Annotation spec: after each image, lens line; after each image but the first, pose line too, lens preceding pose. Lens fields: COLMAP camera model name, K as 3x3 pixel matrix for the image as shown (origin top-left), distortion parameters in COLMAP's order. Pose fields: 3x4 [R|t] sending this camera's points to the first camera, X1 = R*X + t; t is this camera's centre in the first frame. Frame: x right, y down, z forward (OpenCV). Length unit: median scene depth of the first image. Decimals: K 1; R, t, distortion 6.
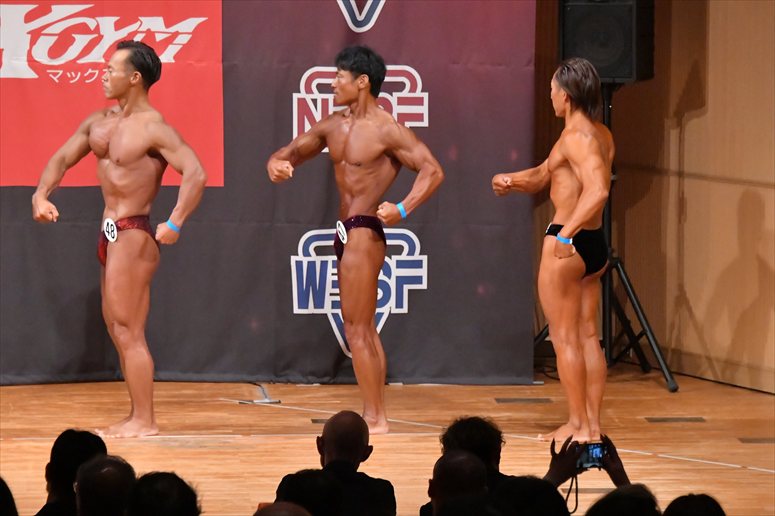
lens RADIAL K [[5563.5, 0, 392.7], [0, 5563.5, 256.1], [0, 0, 1]] dist [2.618634, 0.000000]
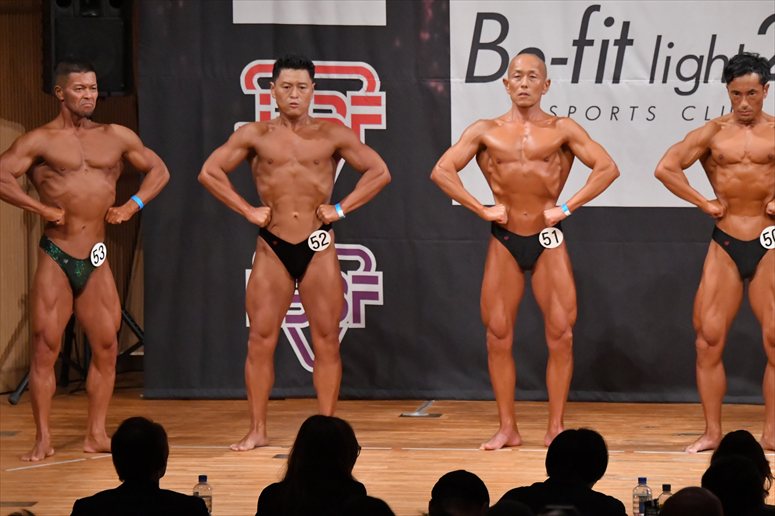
lens RADIAL K [[5563.5, 0, 405.3], [0, 5563.5, 285.0], [0, 0, 1]] dist [2.618634, 0.000000]
pose [[0.980954, 0.008539, -0.194054, 0.188879], [-0.008057, 0.999962, 0.003274, -0.000401], [0.194075, -0.001648, 0.980985, 0.094664]]
